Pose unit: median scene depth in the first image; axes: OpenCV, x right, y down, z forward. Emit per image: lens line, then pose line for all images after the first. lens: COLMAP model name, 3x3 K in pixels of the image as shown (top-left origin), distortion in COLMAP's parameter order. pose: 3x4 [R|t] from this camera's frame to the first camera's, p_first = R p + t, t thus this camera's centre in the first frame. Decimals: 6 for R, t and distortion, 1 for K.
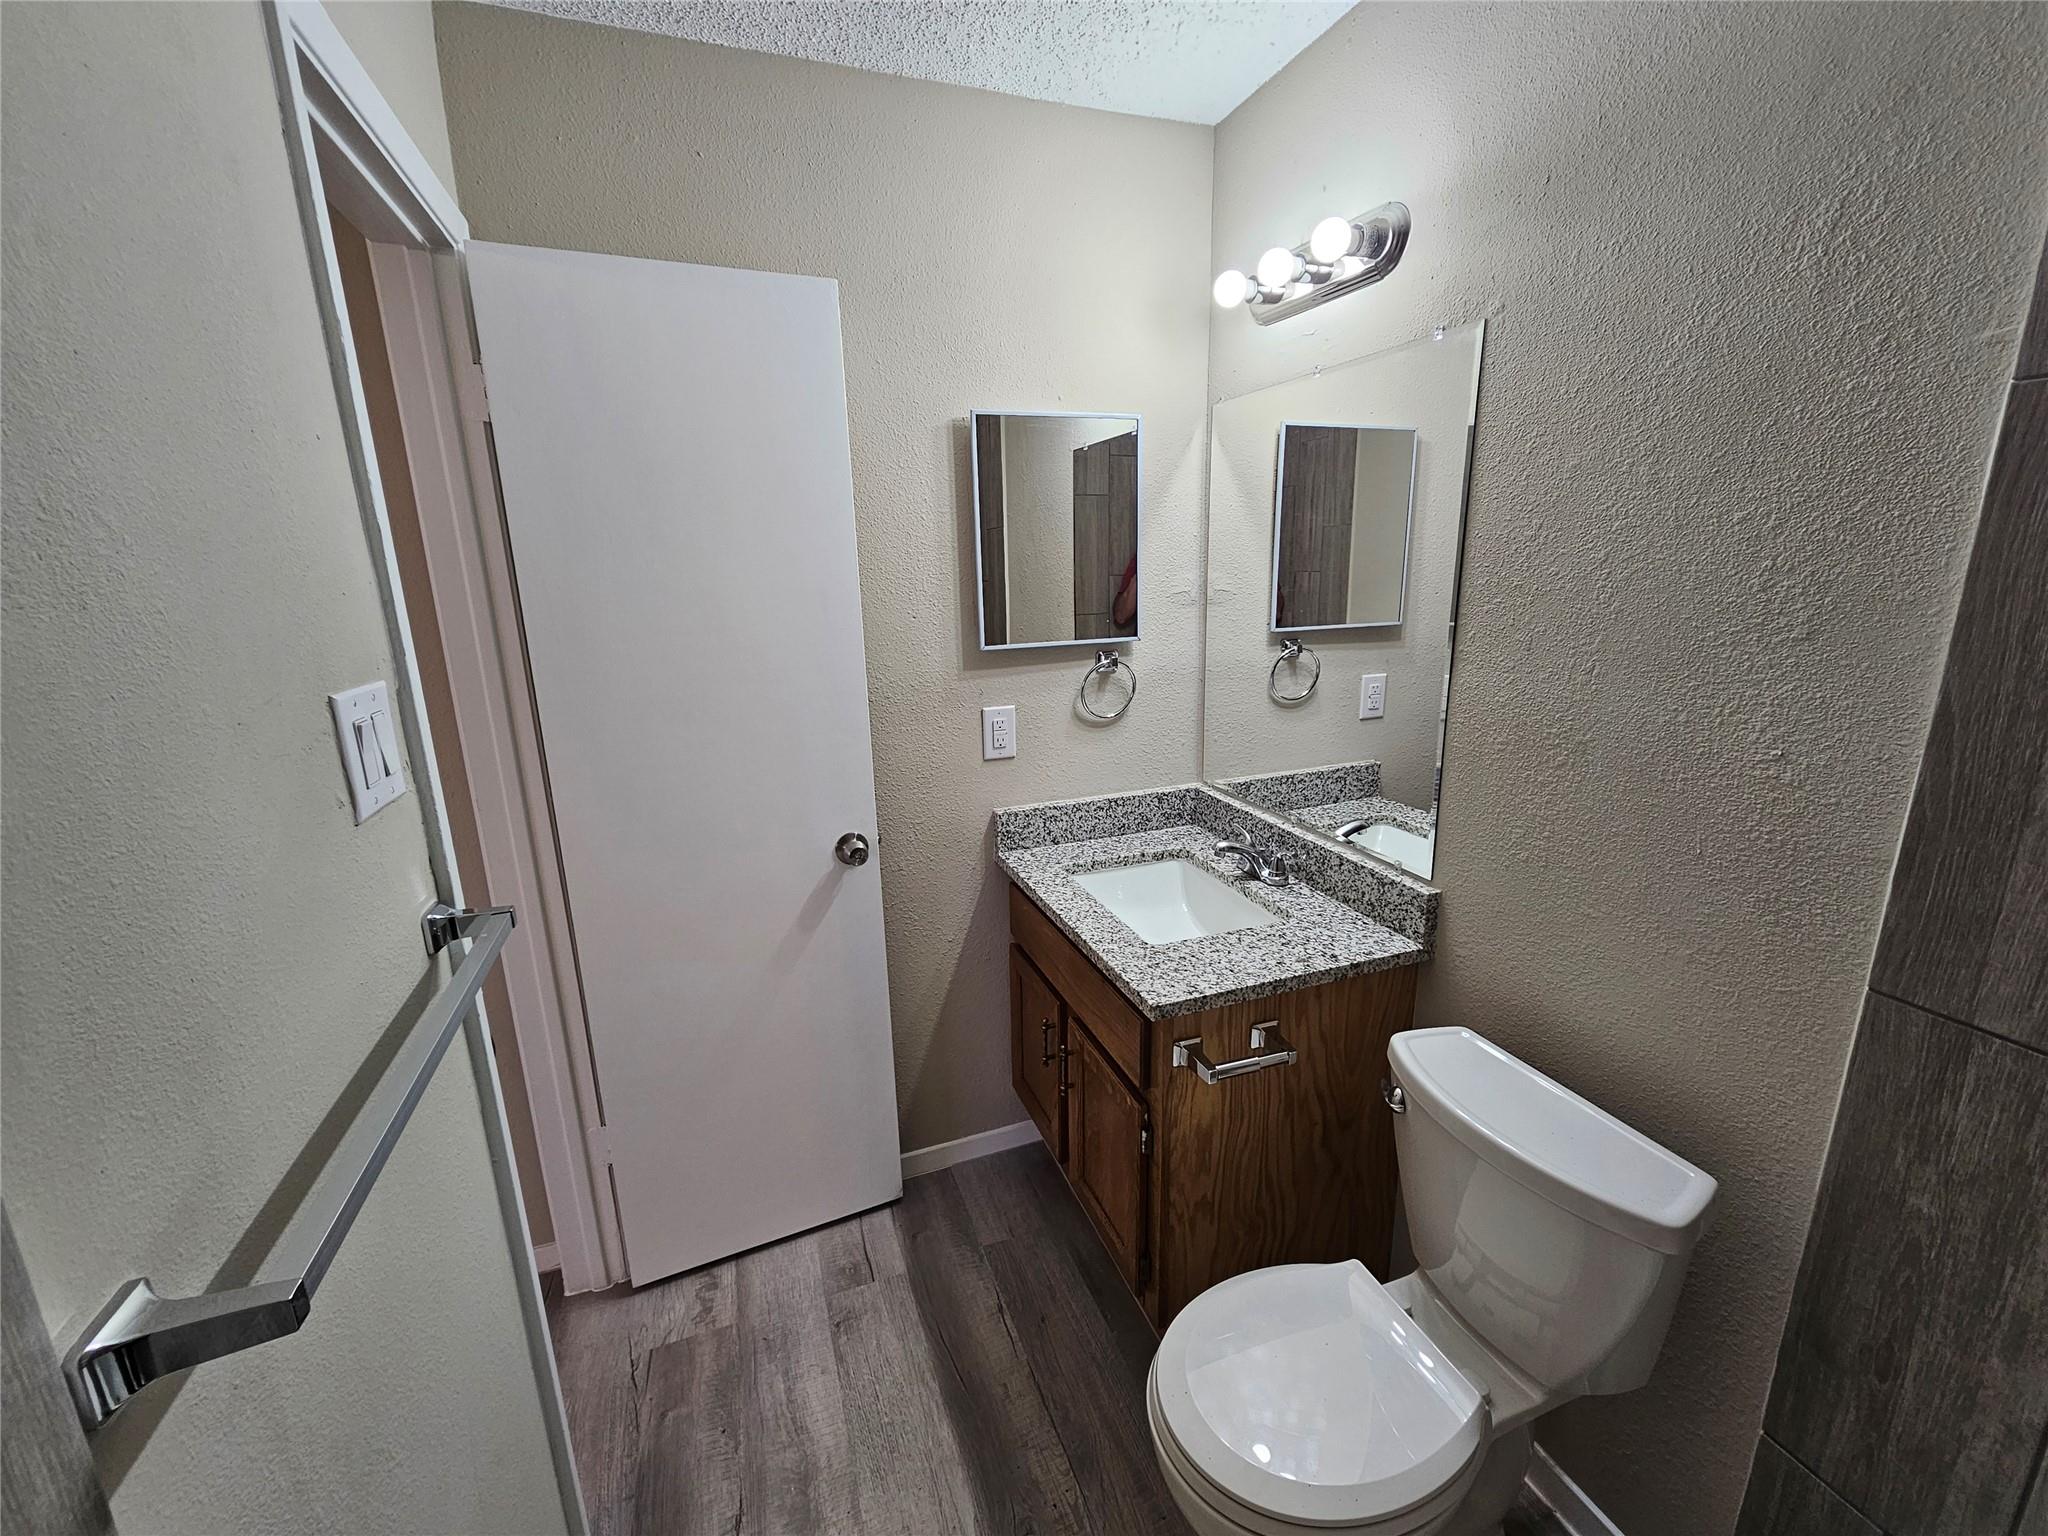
lens RADIAL K [[839.7, 0, 1021.1], [0, 839.7, 760.2], [0, 0, 1]] dist [-0.001958, 0.000307]
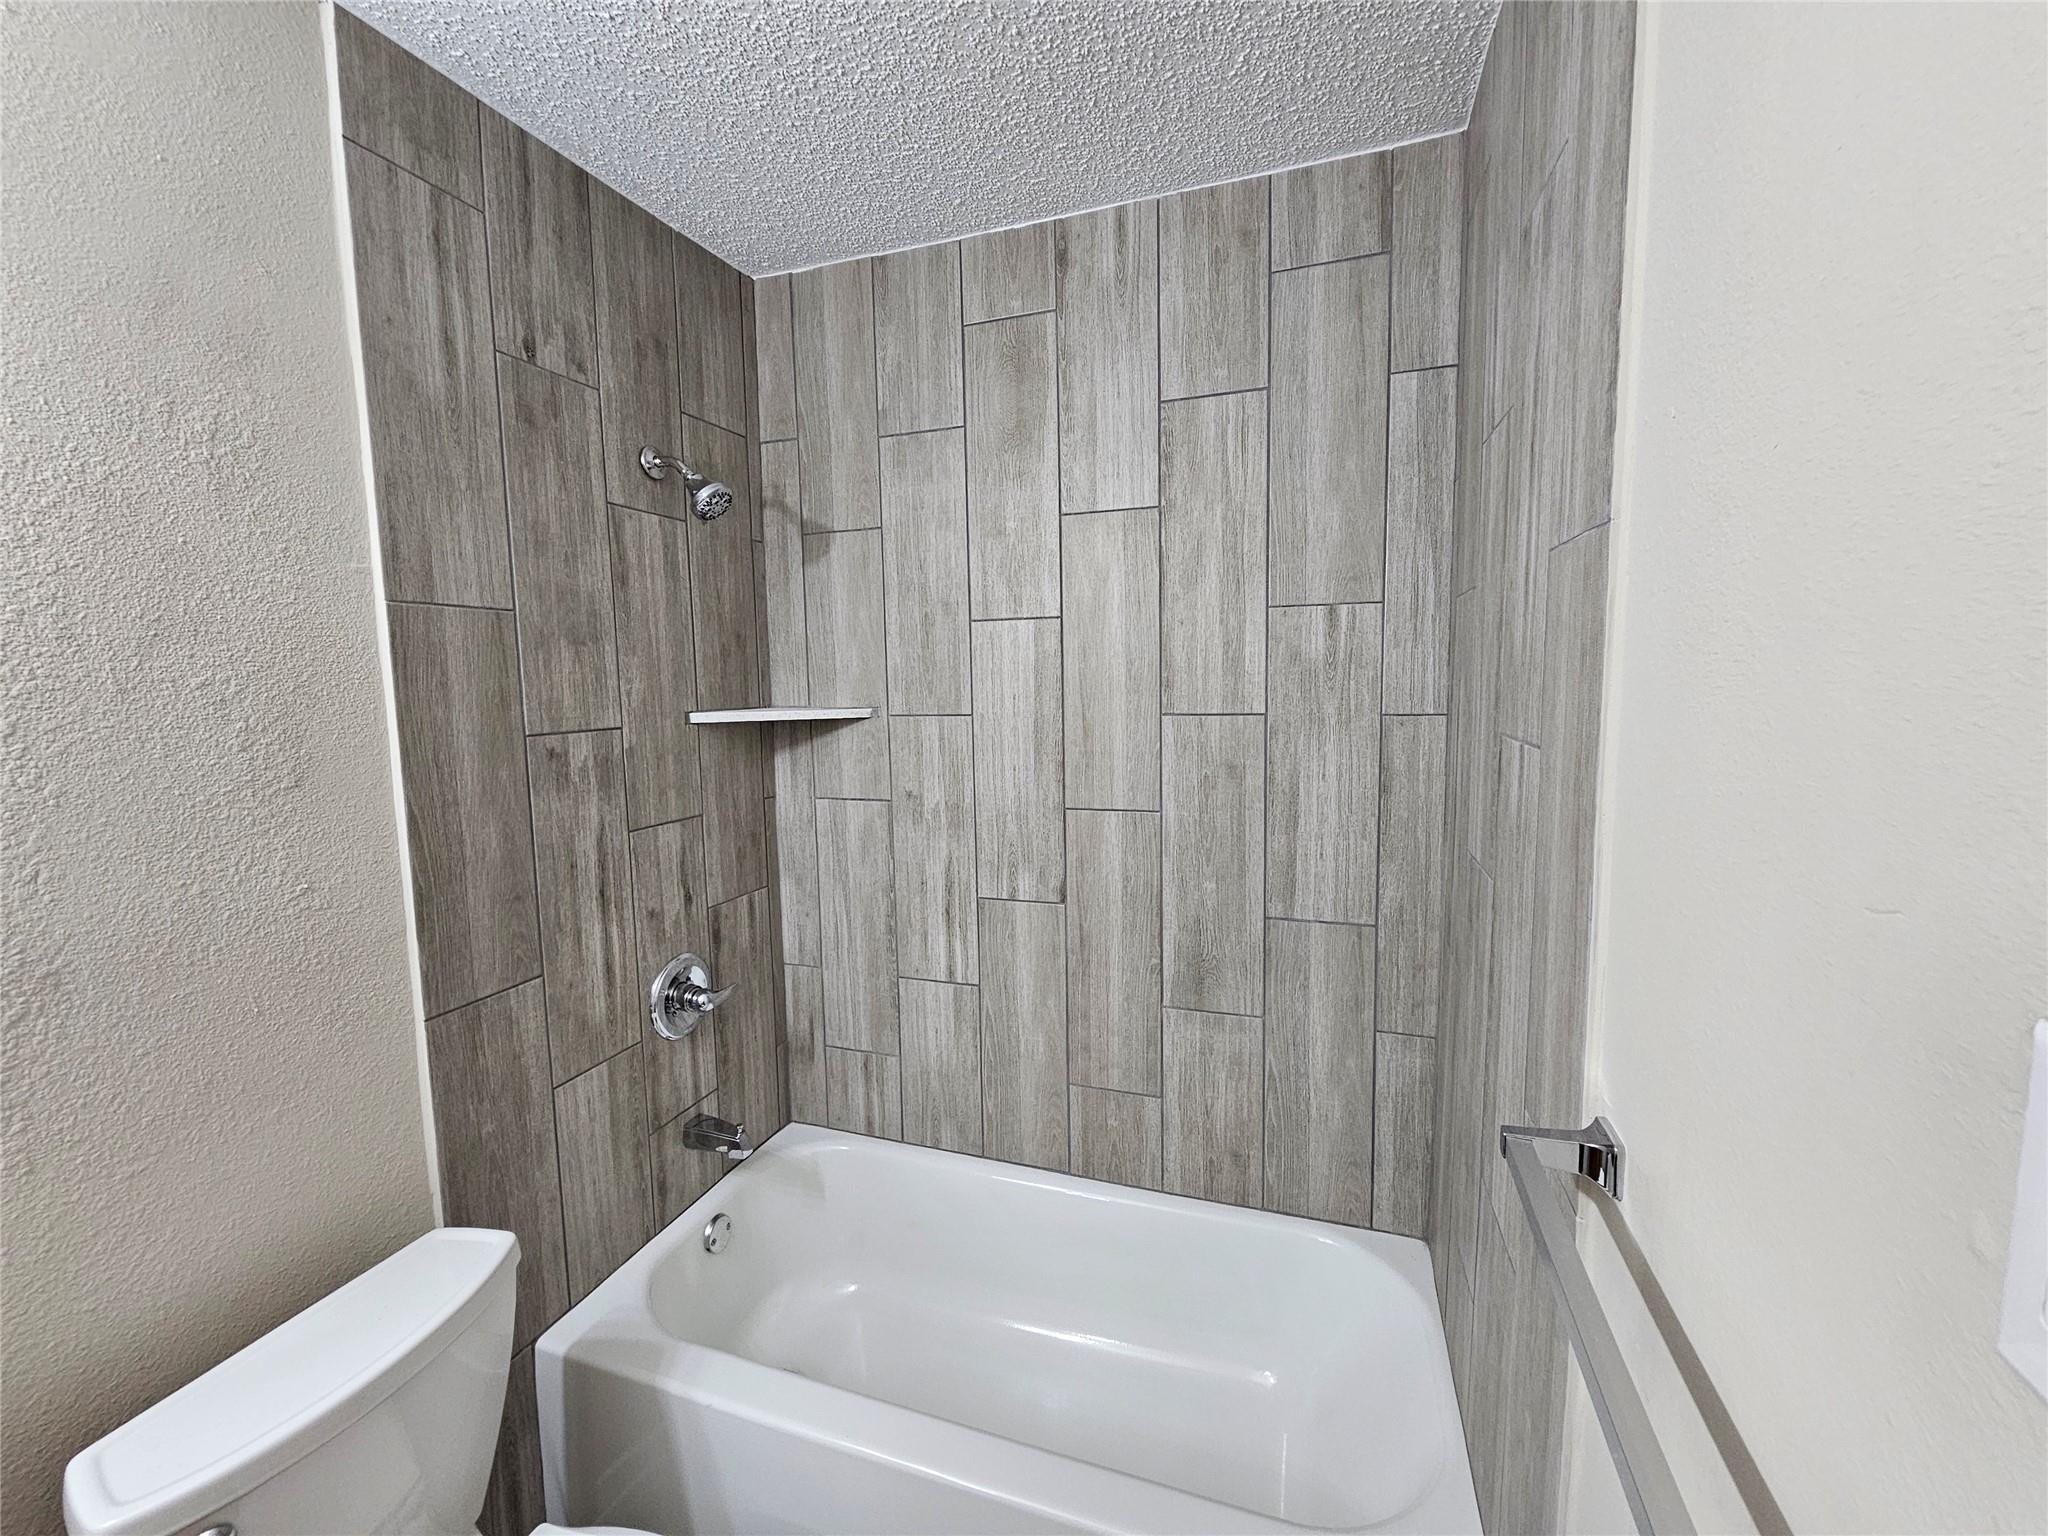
lens RADIAL K [[839.7, 0, 1021.1], [0, 839.7, 760.2], [0, 0, 1]] dist [-0.001958, 0.000307]
pose [[-0.766368, -0.027825, 0.641799, -0.549702], [0.187939, 0.945640, 0.265413, -0.285015], [-0.614296, 0.324023, -0.719479, 1.155486]]
